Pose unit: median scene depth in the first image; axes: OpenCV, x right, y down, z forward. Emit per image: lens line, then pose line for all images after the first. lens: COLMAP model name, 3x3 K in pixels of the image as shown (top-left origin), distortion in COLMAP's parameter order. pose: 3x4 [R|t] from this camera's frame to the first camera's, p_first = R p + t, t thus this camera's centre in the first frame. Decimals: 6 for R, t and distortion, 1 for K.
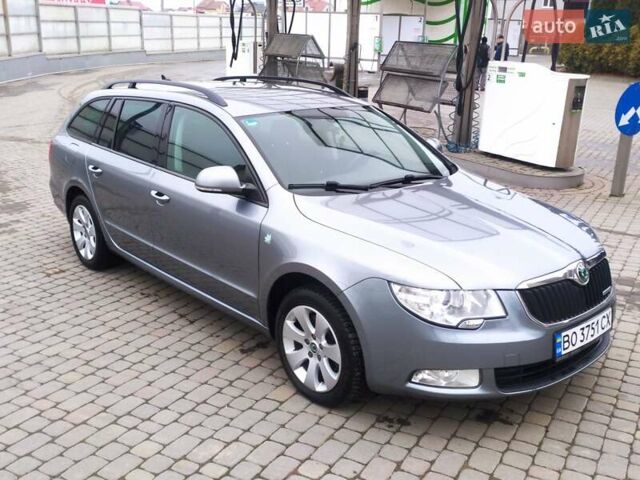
lens RADIAL K [[676.1, 0, 320.0], [0, 676.1, 240.0], [0, 0, 1]] dist [0.063798, 0.013235]
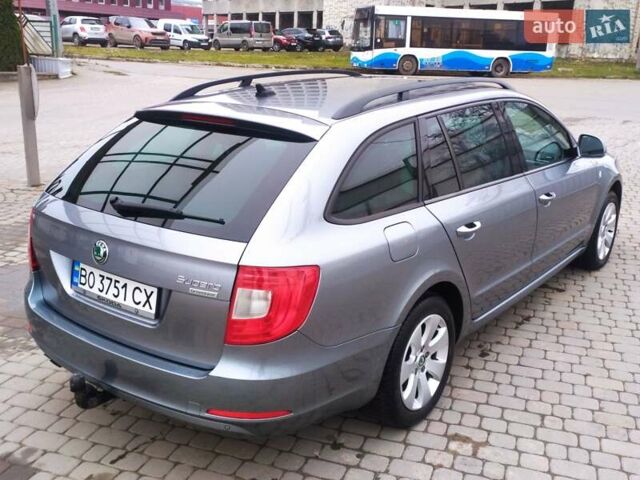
lens RADIAL K [[676.1, 0, 320.0], [0, 676.1, 240.0], [0, 0, 1]] dist [0.063798, 0.013235]
pose [[-0.208146, -0.272381, 0.939406, -0.853481], [0.262238, 0.909738, 0.321883, -0.317348], [-0.942288, 0.313346, -0.117930, 1.142209]]
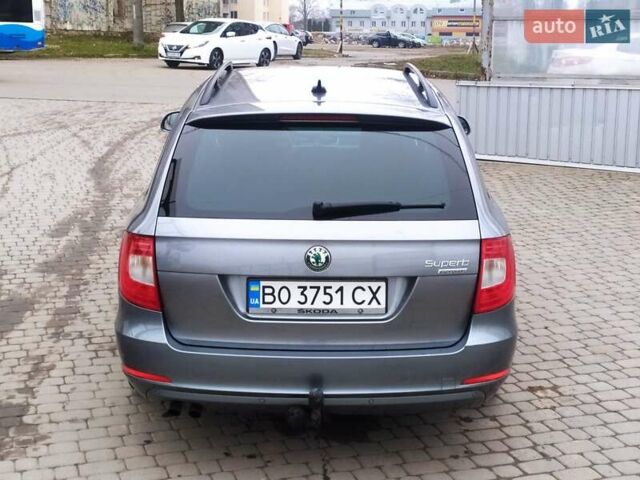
lens RADIAL K [[1018.1, 0, 320.0], [0, 1018.1, 240.0], [0, 0, 1]] dist [0.017959, 0.066641]
pose [[-0.756503, -0.141987, 0.638391, -0.814867], [0.183764, 0.890669, 0.415860, -0.499064], [-0.627641, 0.431912, -0.647702, 1.688001]]
